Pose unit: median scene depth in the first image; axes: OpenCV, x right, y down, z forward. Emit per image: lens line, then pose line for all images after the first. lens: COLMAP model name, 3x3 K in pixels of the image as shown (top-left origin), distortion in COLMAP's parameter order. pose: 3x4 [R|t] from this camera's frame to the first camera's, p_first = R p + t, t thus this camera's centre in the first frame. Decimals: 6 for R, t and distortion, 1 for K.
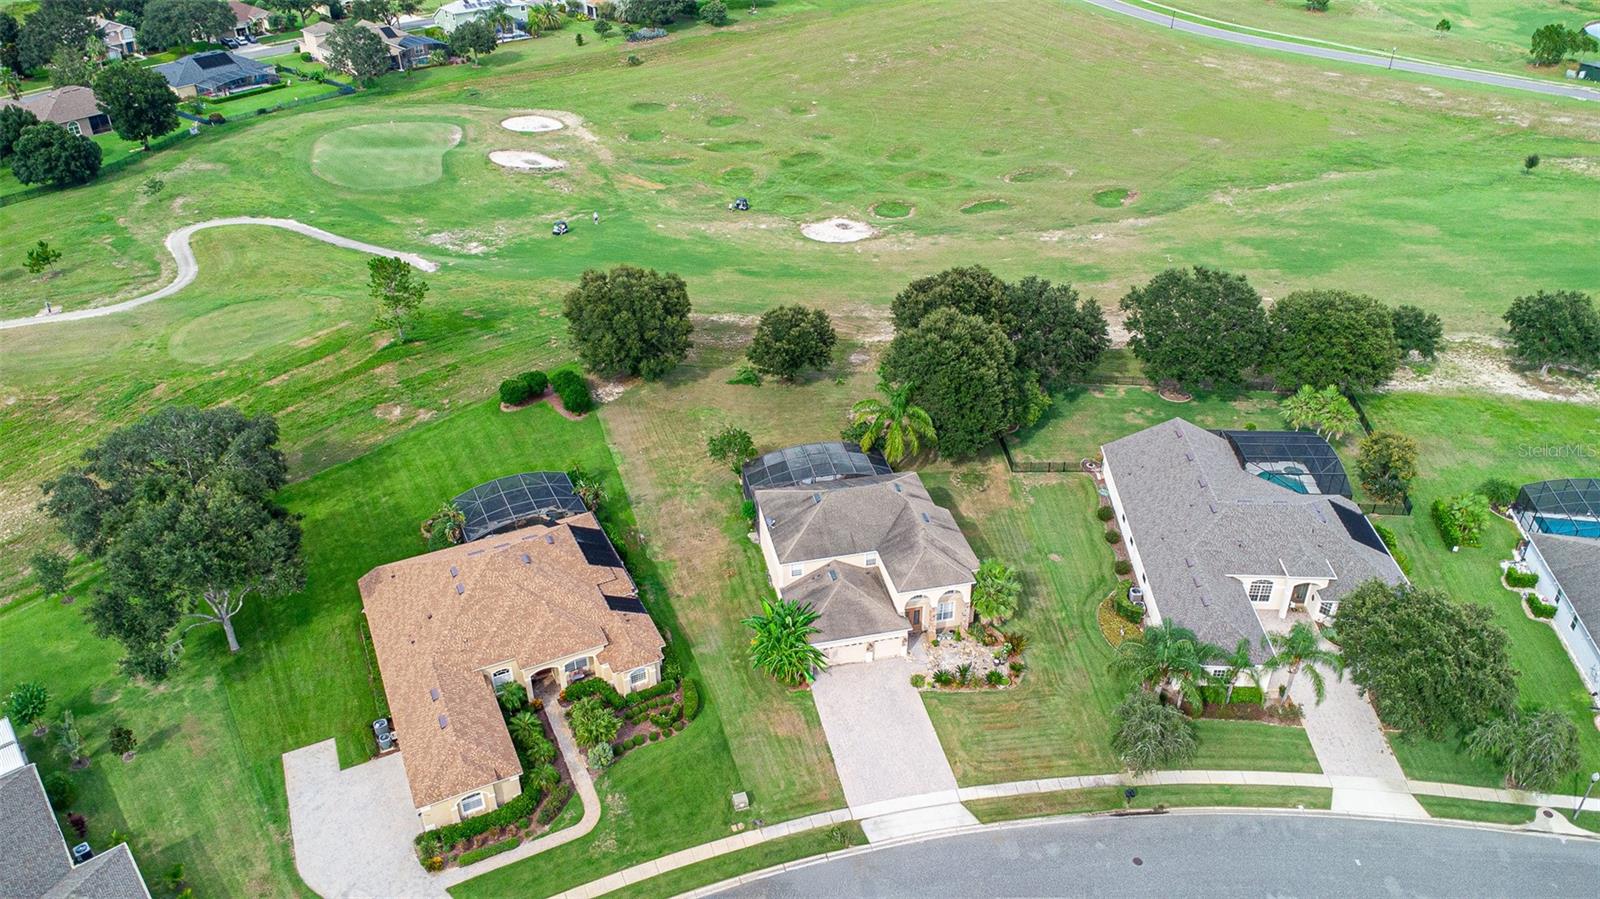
lens RADIAL K [[1161.5, 0, 803.0], [0, 1161.5, 455.5], [0, 0, 1]] dist [0.042838, -0.054683]
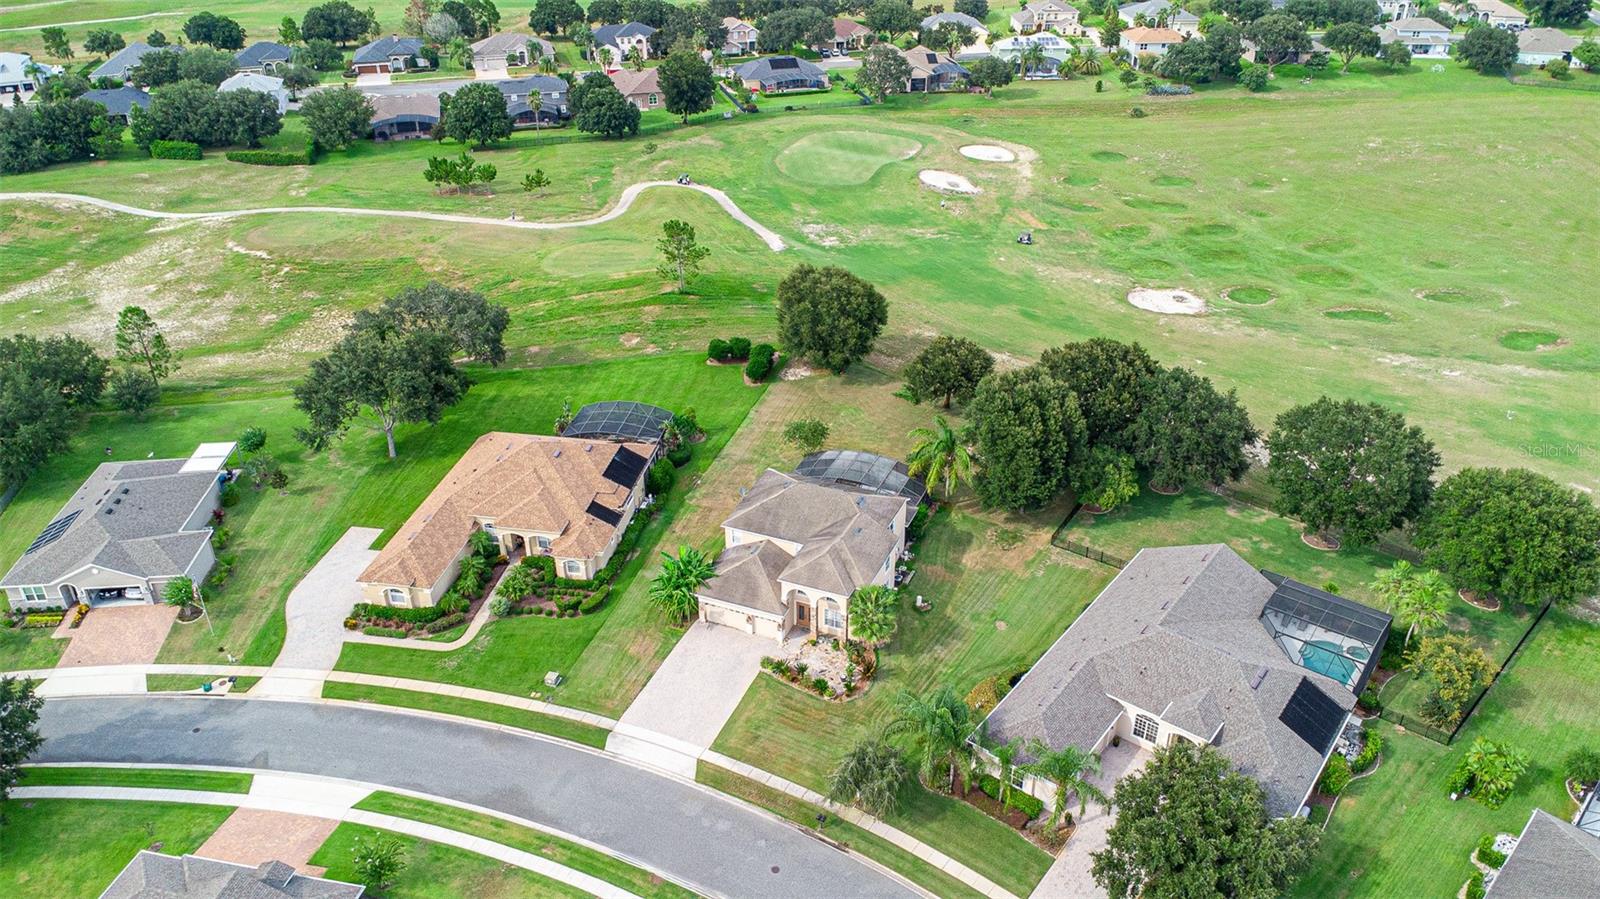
lens RADIAL K [[1177.6, 0, 800.0], [0, 1177.6, 449.5], [0, 0, 1]] dist [0.024145, -0.000274]
pose [[0.810135, 0.286247, -0.511610, 0.587993], [-0.308534, 0.950237, 0.043096, -0.046896], [0.498486, 0.122935, 0.858137, 0.052961]]
